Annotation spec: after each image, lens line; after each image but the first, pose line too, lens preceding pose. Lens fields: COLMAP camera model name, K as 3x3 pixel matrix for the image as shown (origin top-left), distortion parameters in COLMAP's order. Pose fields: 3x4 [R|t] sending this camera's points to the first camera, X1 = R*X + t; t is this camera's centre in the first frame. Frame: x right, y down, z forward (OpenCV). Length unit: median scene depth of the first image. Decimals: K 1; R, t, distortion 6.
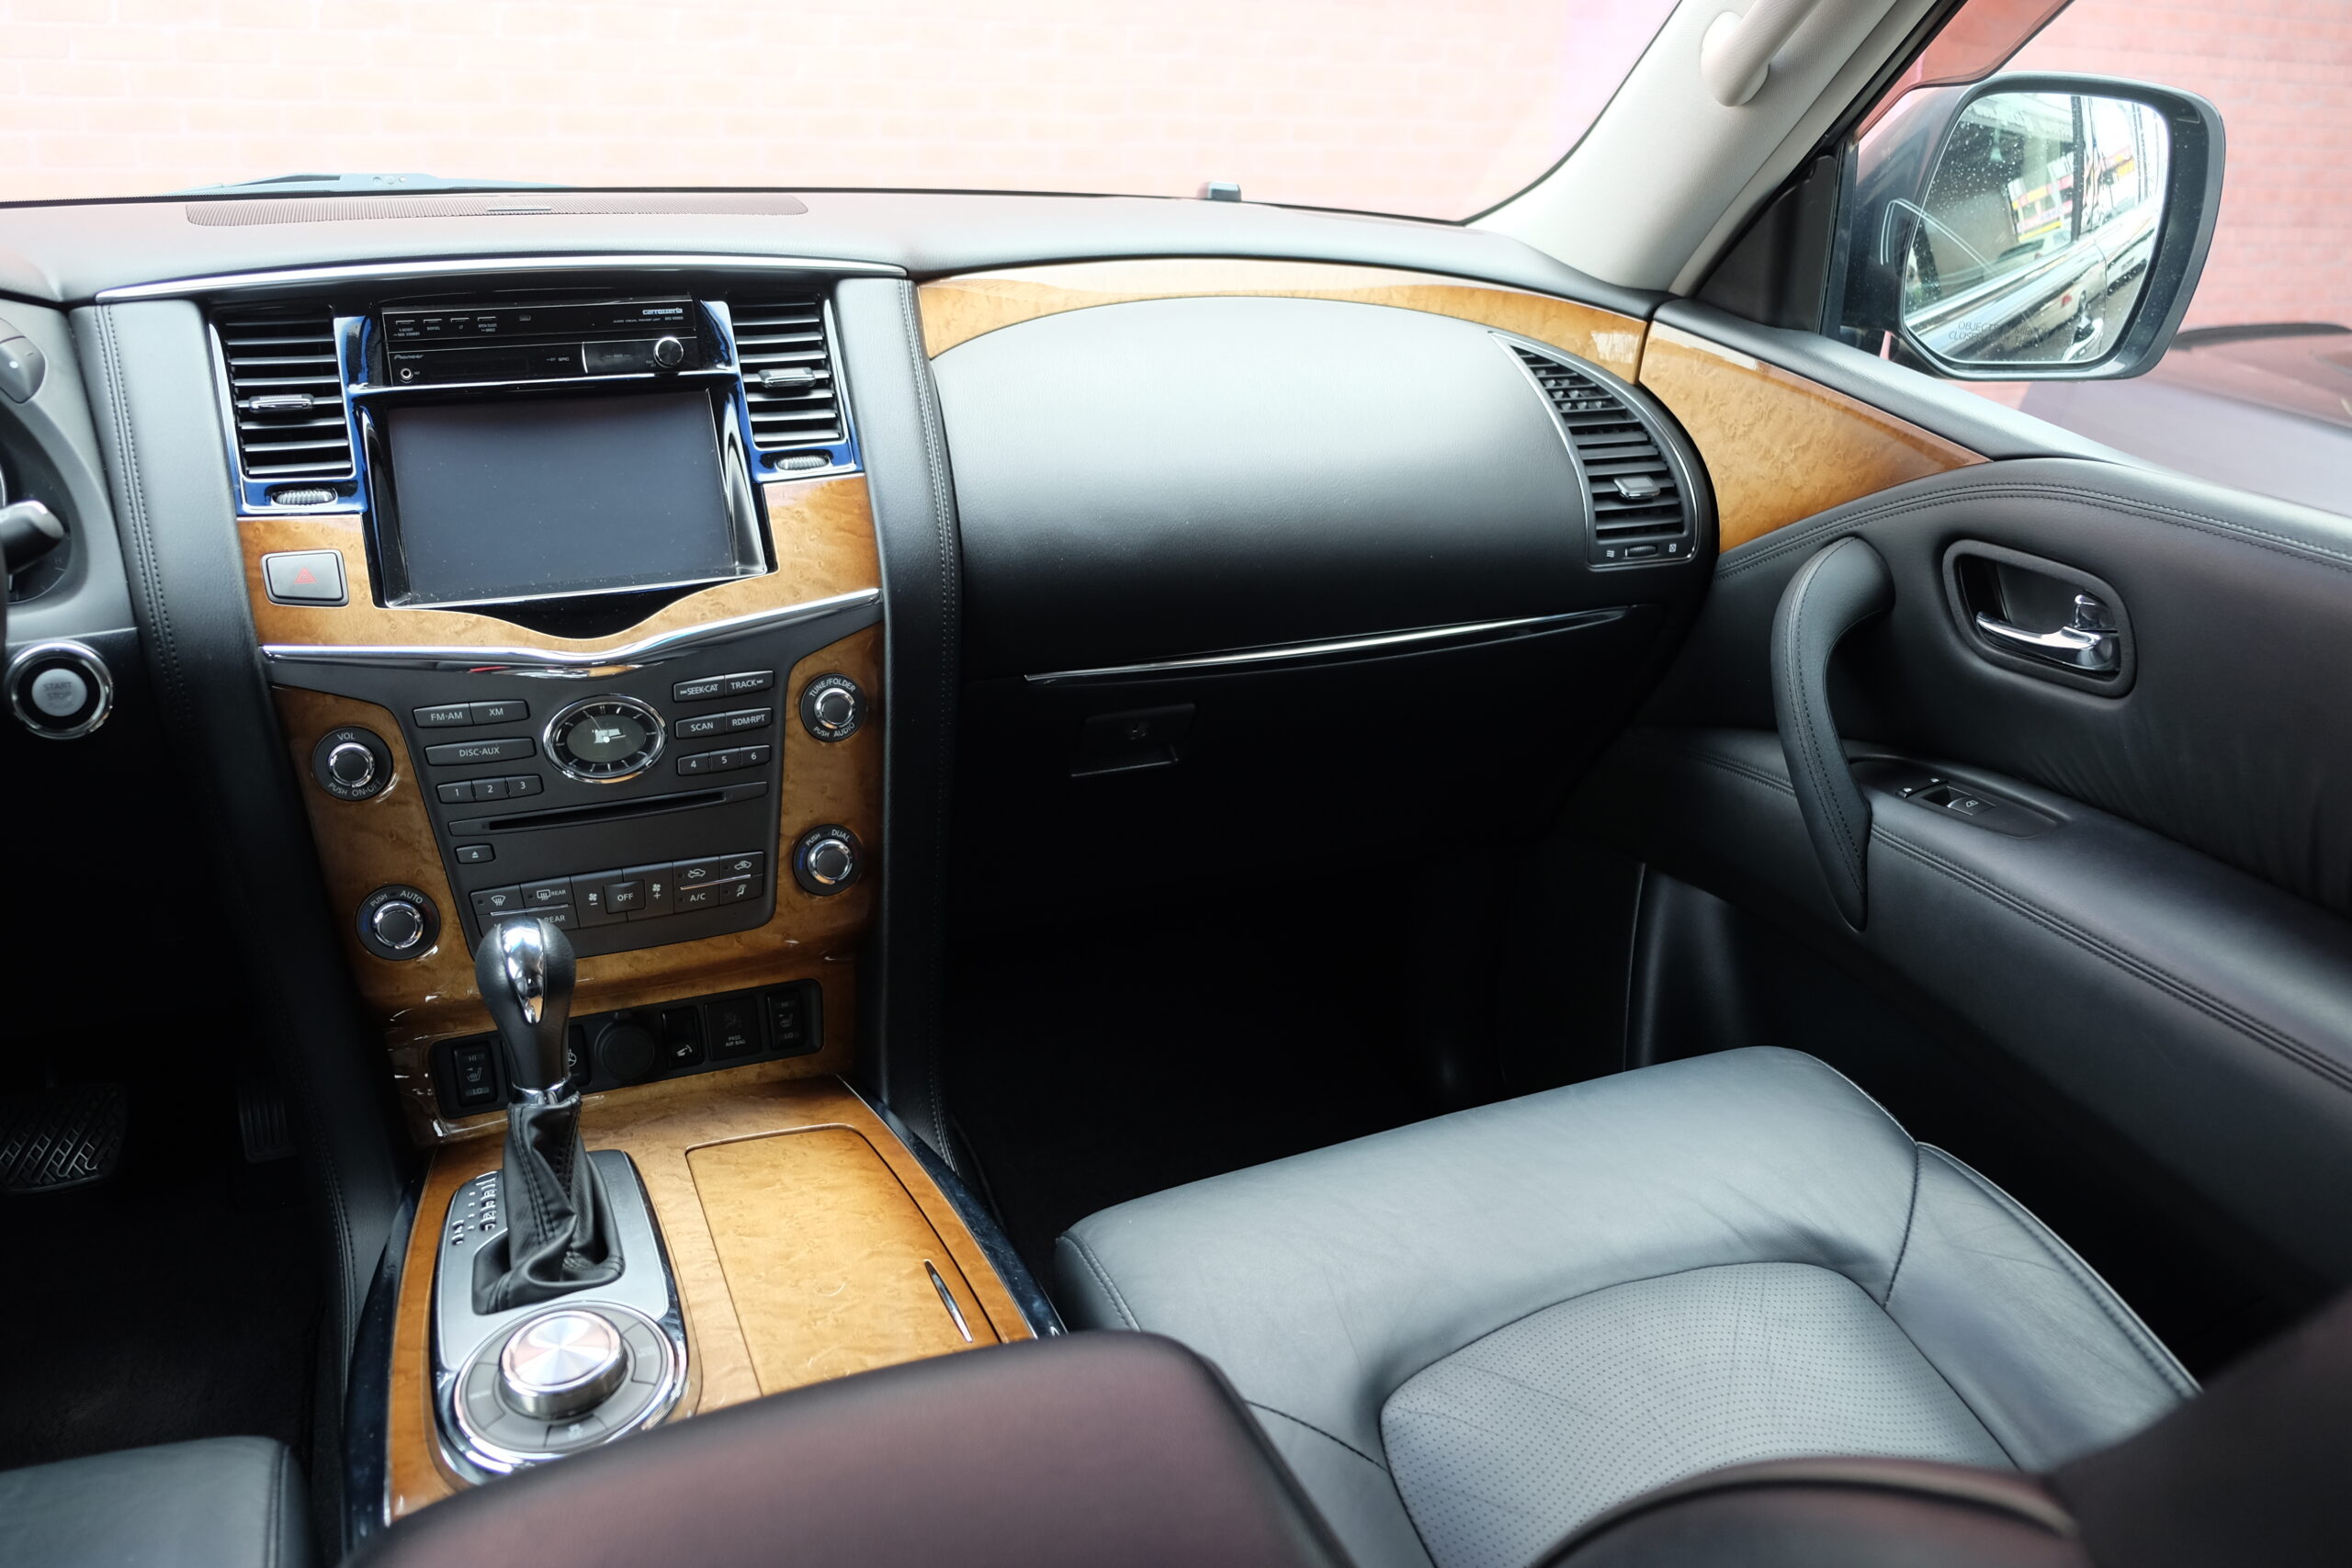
lens RADIAL K [[1839.5, 0, 1175.8], [0, 1839.5, 779.7], [0, 0, 1]] dist [-0.046378, 0.039457]
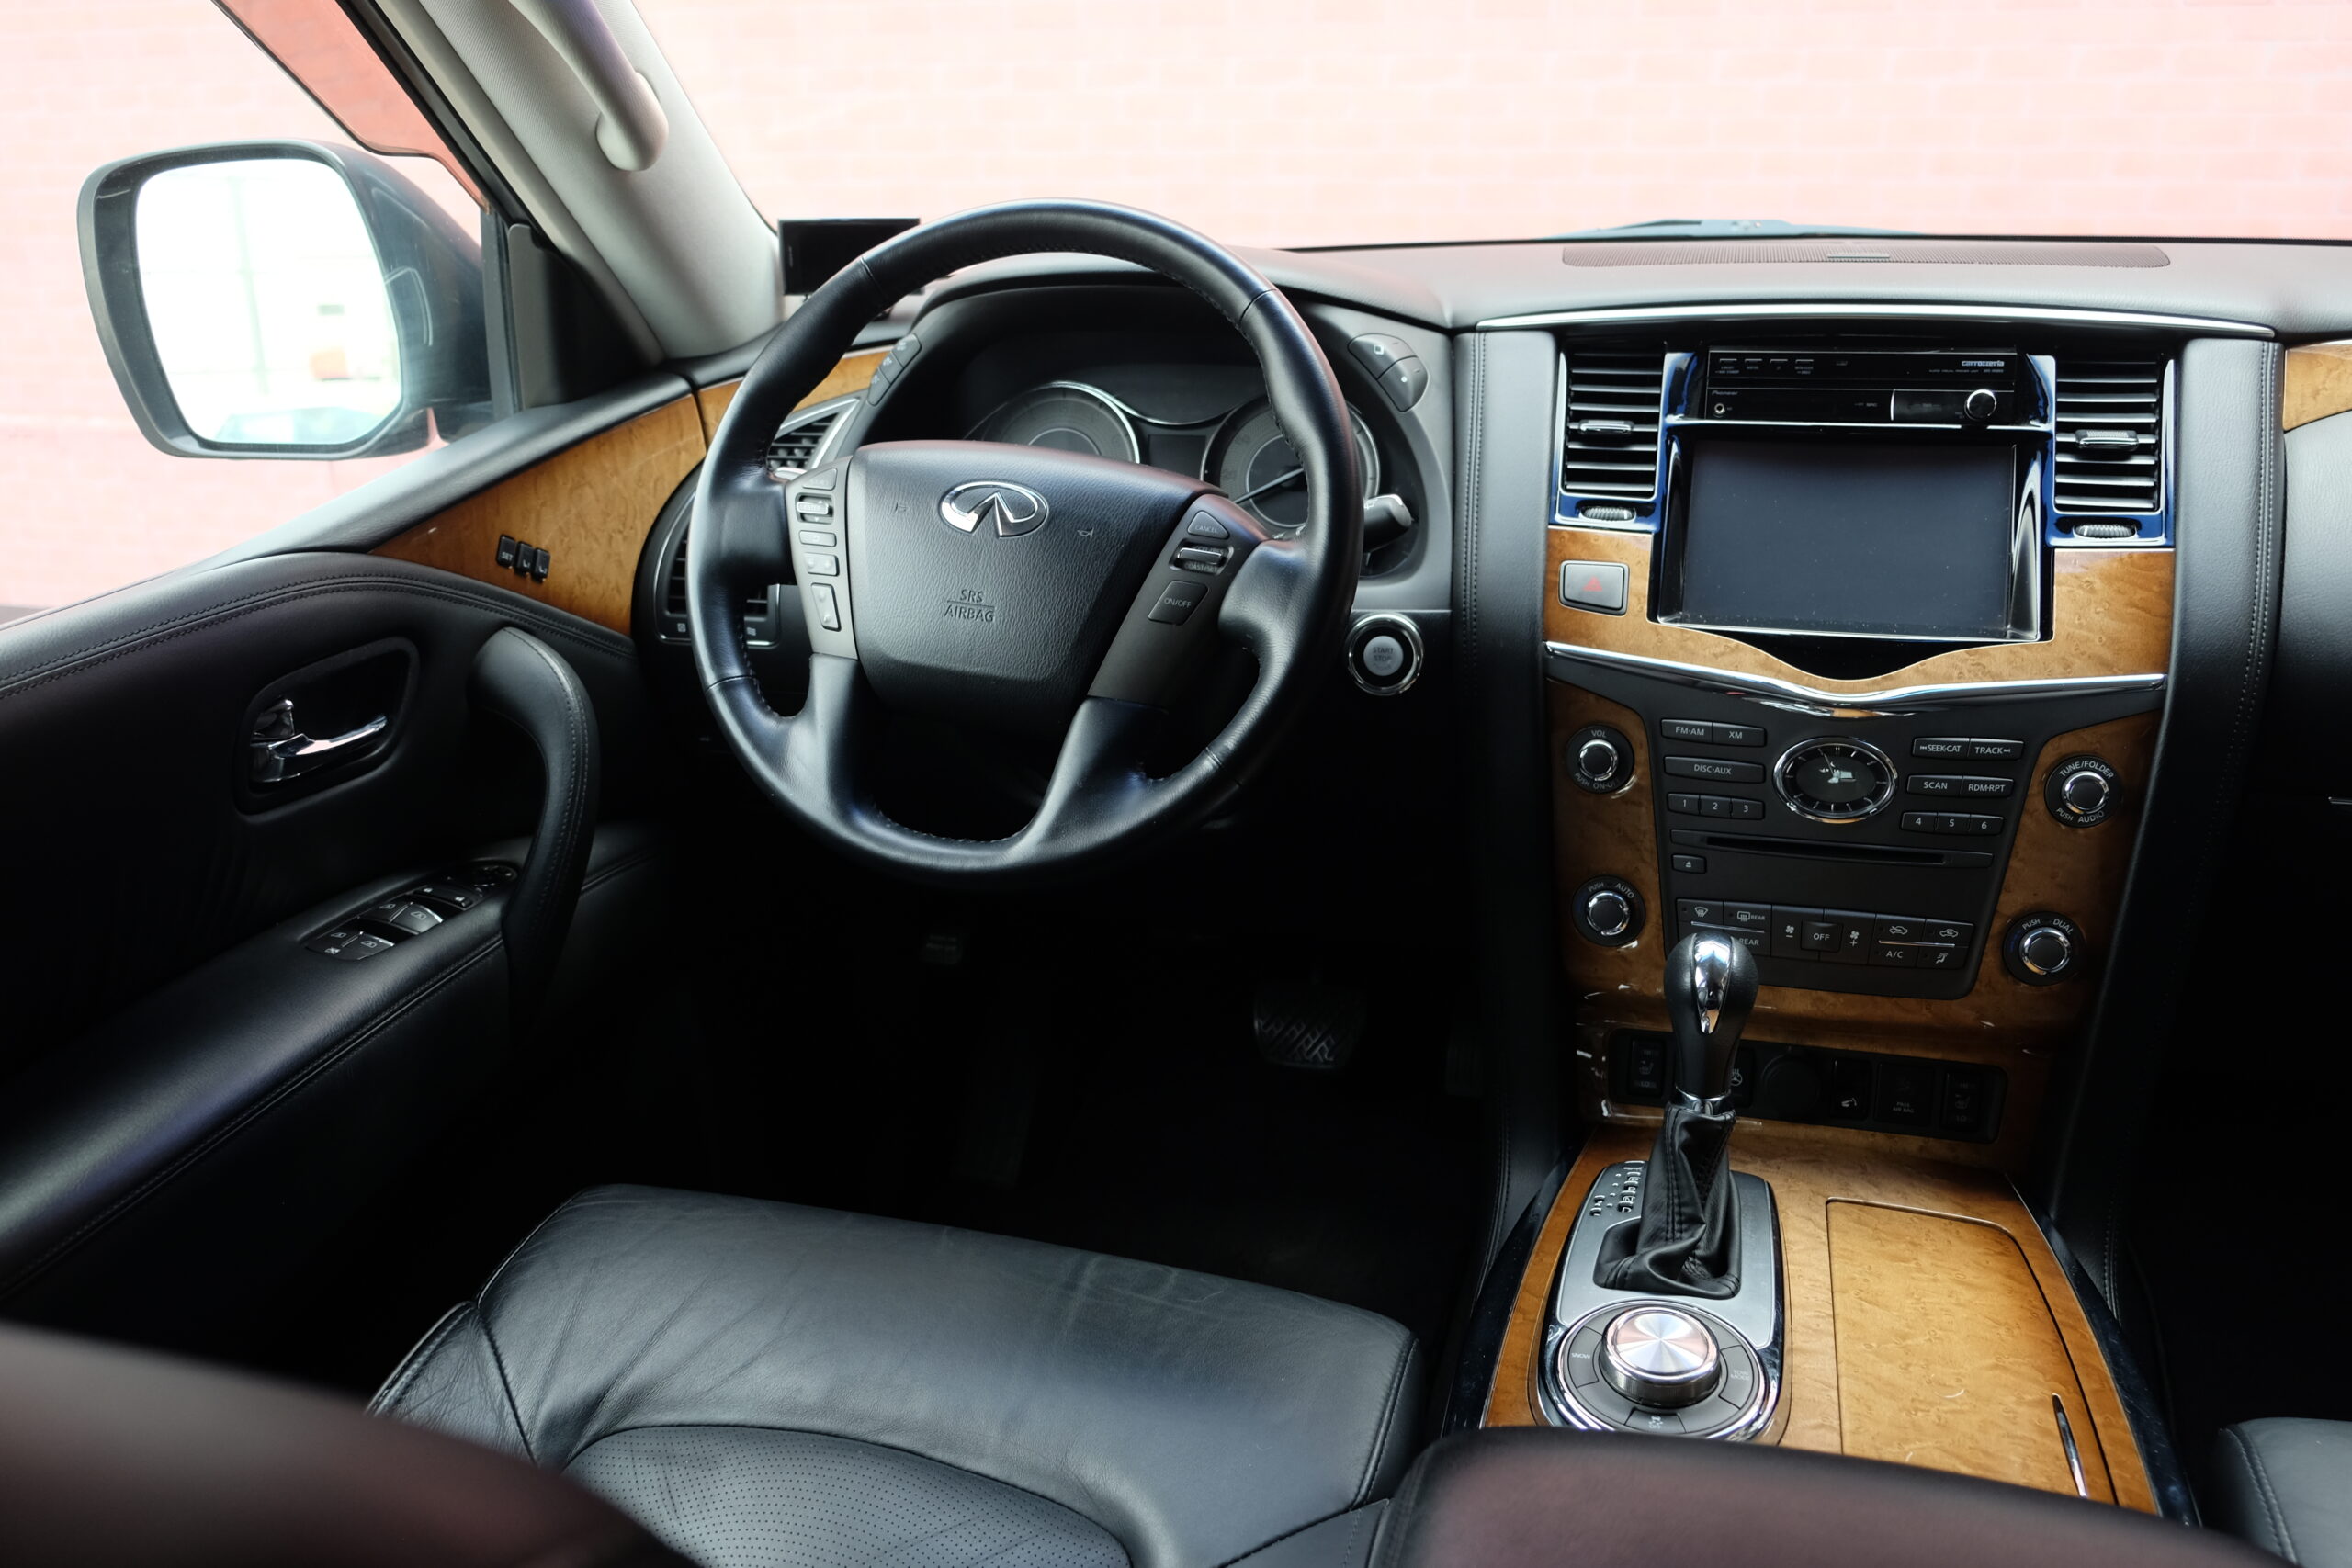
lens RADIAL K [[1839.5, 0, 1172.8], [0, 1839.5, 778.0], [0, 0, 1]] dist [-0.046378, 0.039457]
pose [[0.771038, 0.181418, -0.610400, 0.022666], [-0.193851, 0.979934, 0.046382, 0.000942], [0.606566, 0.082565, 0.790734, -0.019666]]
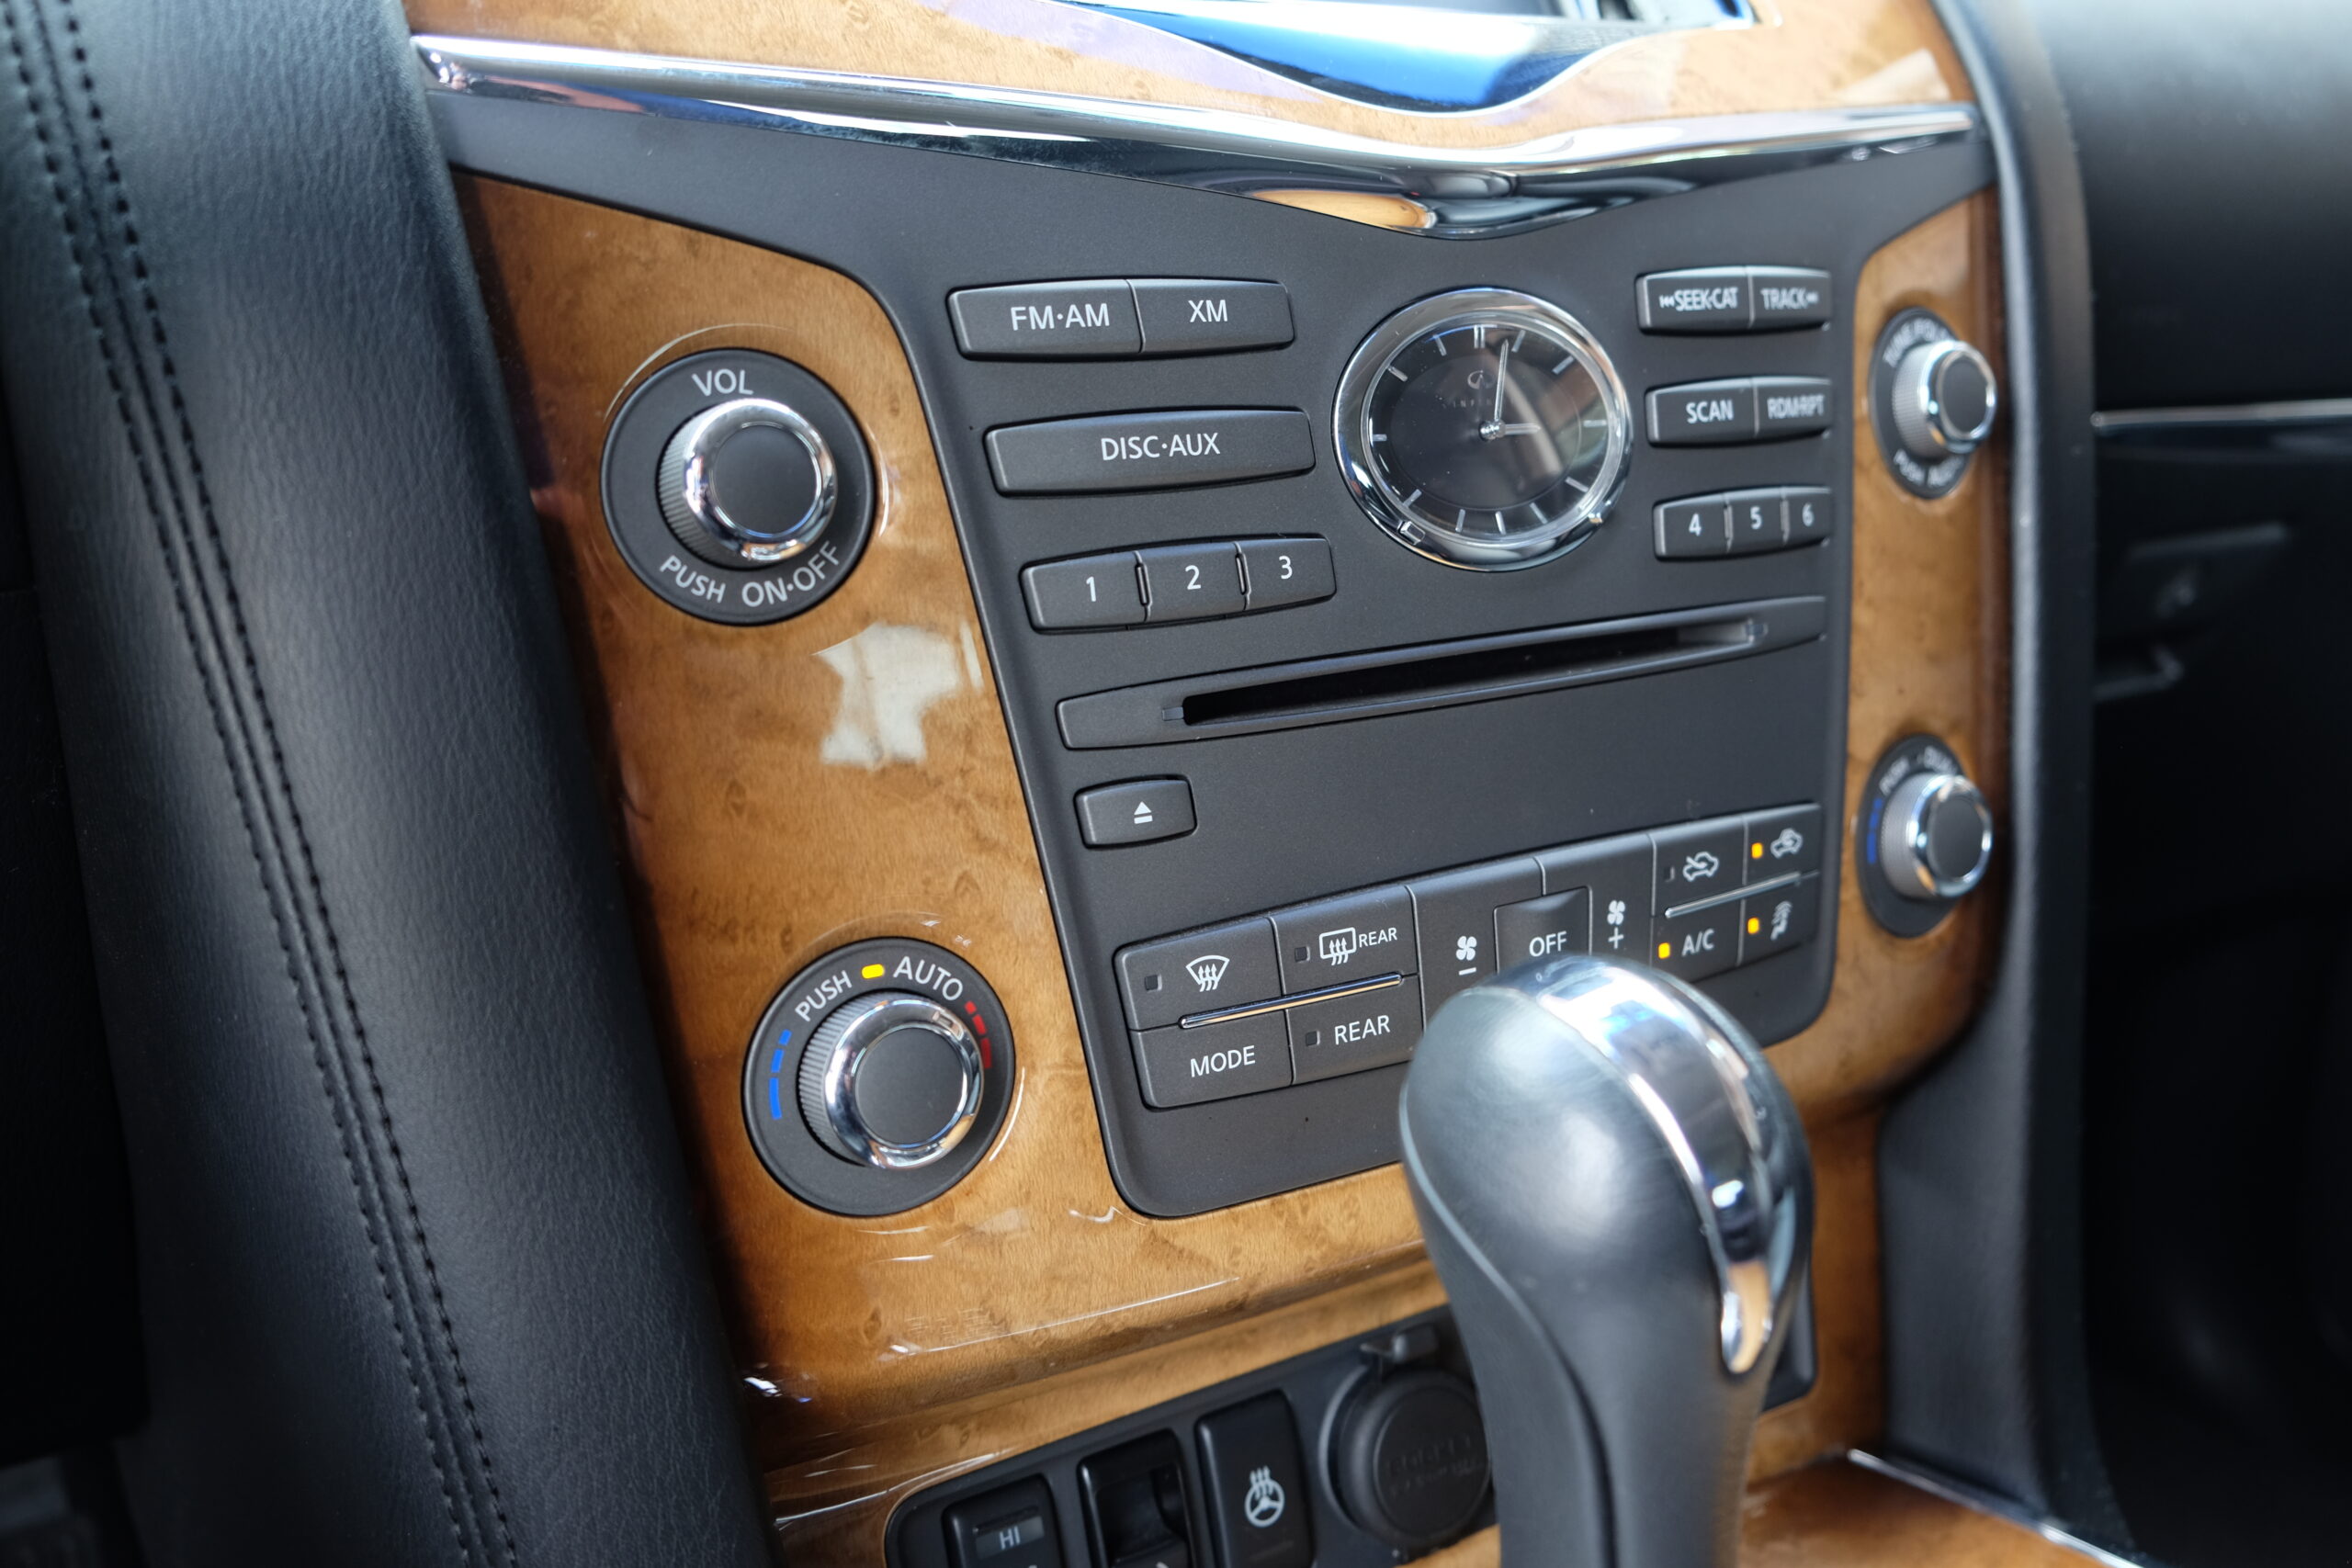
lens RADIAL K [[2069.8, 0, 1179.2], [0, 2069.8, 781.2], [0, 0, 1]] dist [-0.001485, -0.025318]
pose [[0.986481, -0.070338, 0.148015, -0.412250], [0.089816, 0.987526, -0.129324, 0.076404], [-0.137072, 0.140870, 0.980493, 0.656609]]
